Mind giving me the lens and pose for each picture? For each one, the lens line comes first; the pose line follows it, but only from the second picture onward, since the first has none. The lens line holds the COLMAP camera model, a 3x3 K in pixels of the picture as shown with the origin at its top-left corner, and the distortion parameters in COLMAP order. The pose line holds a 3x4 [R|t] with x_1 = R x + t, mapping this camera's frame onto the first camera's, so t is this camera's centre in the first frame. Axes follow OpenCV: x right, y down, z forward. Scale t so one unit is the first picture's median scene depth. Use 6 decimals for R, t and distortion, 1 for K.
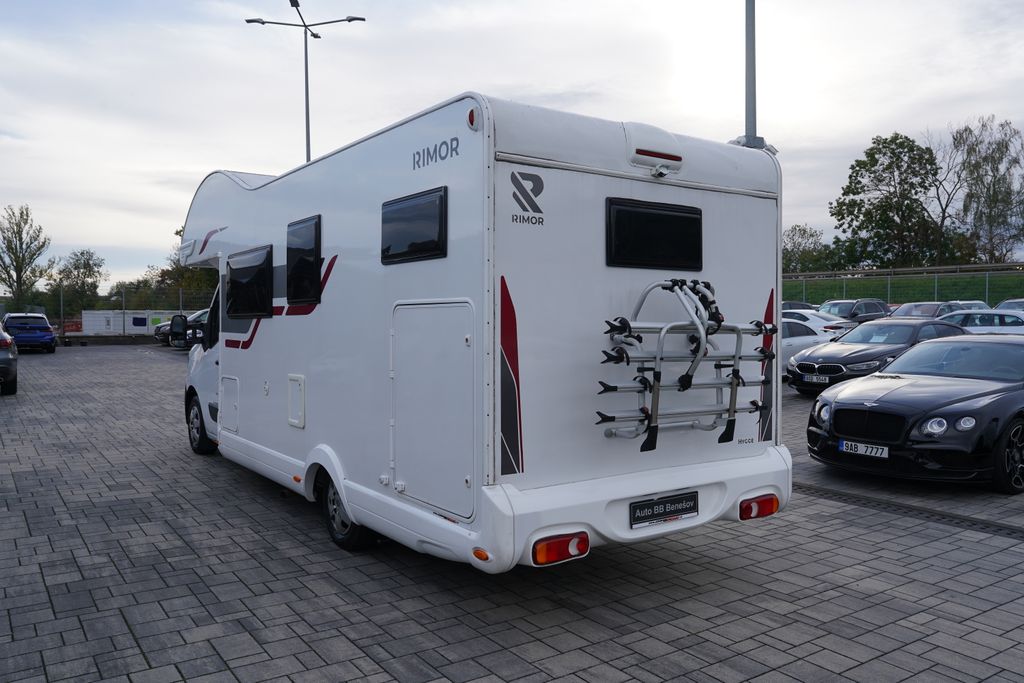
lens RADIAL K [[808.6, 0, 512.0], [0, 808.6, 341.5], [0, 0, 1]] dist [-0.084392, 0.102237]
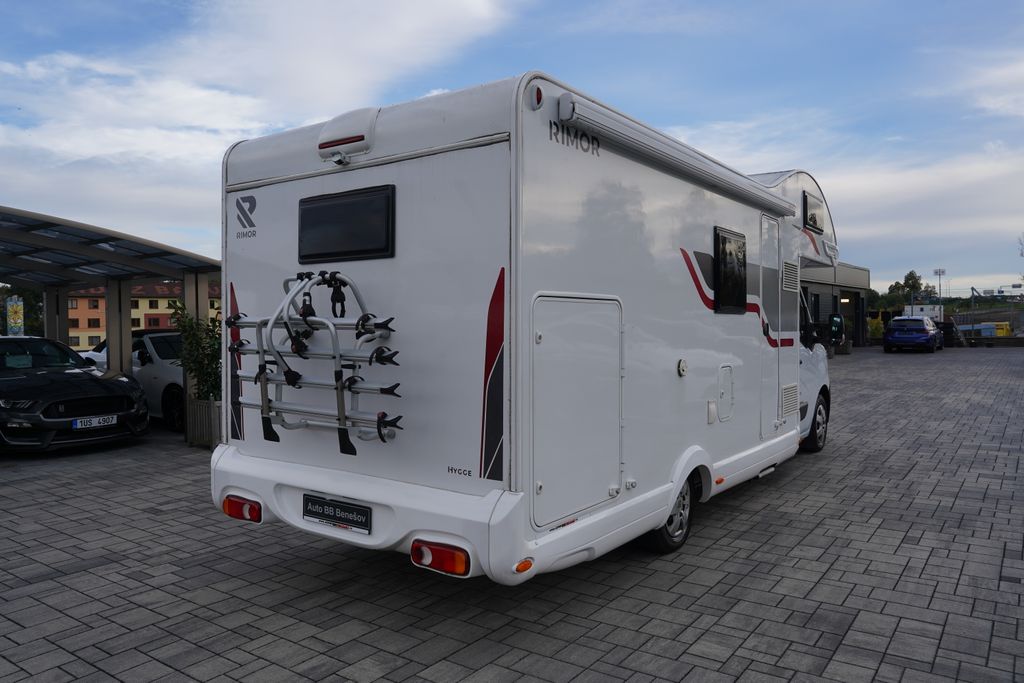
lens RADIAL K [[756.2, 0, 512.0], [0, 756.2, 341.5], [0, 0, 1]] dist [-0.101701, 0.092727]
pose [[0.336762, 0.018486, -0.941408, 1.138402], [-0.021027, 0.999706, 0.012108, -0.010297], [0.941355, 0.015718, 0.337052, 0.932364]]
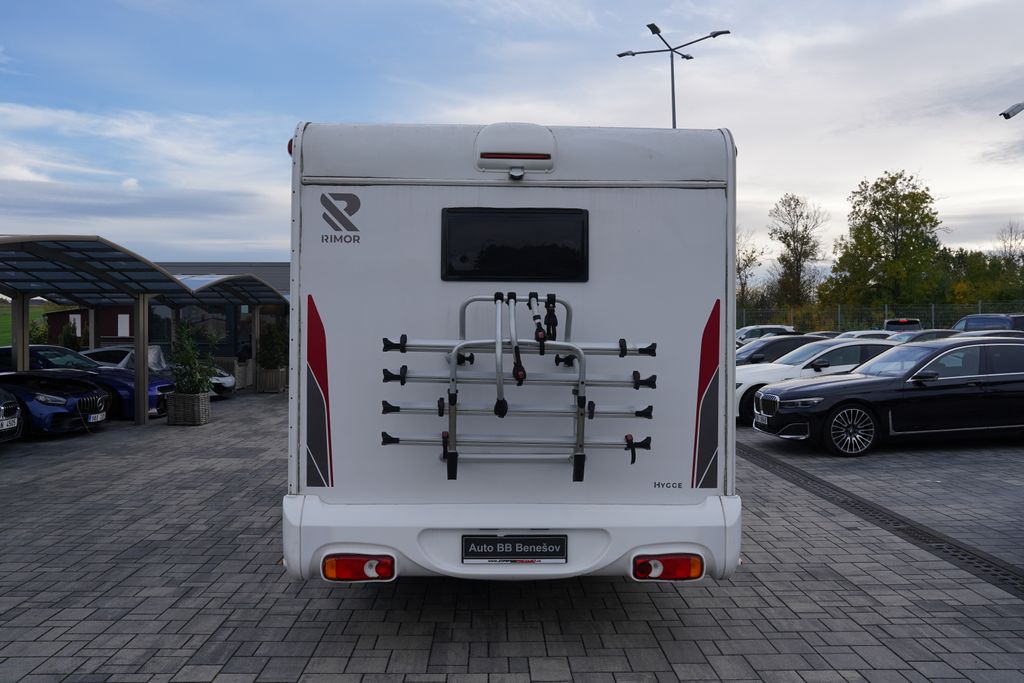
lens RADIAL K [[808.6, 0, 512.0], [0, 808.6, 341.5], [0, 0, 1]] dist [-0.084392, 0.102237]
pose [[0.836921, 0.004704, -0.547303, 0.706427], [-0.018054, 0.999656, -0.019016, -0.005315], [0.547025, 0.025796, 0.836719, 0.252680]]
